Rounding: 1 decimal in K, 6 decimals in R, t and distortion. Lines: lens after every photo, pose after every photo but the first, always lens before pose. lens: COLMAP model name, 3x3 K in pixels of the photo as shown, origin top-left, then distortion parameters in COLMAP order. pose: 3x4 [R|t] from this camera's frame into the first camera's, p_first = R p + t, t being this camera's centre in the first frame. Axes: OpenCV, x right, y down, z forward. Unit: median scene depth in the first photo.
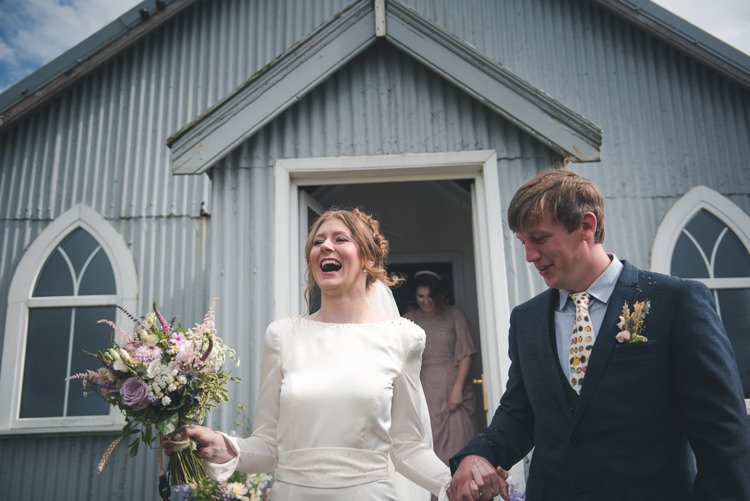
lens RADIAL K [[735.9, 0, 373.5], [0, 735.9, 248.2], [0, 0, 1]] dist [0.024578, 0.000000]
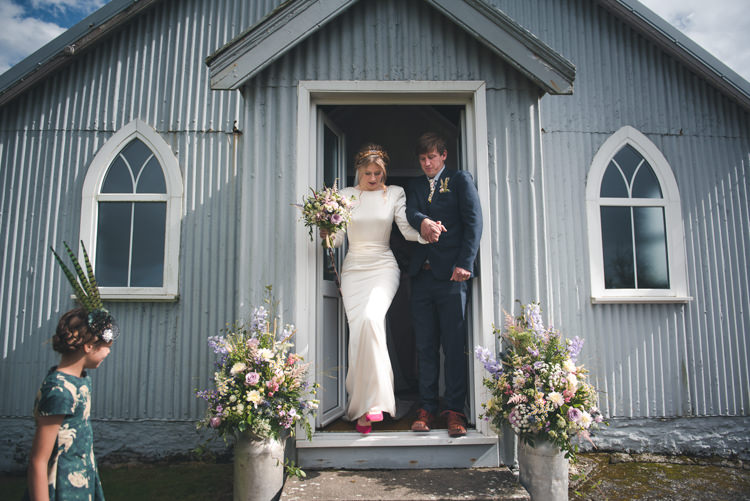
lens RADIAL K [[518.6, 0, 373.8], [0, 518.6, 251.1], [0, 0, 1]] dist [-0.048166, -0.008176]
pose [[0.998624, 0.032506, 0.041142, -0.033179], [-0.038409, 0.987641, 0.151957, 0.015813], [-0.035694, -0.153328, 0.987530, 0.125475]]
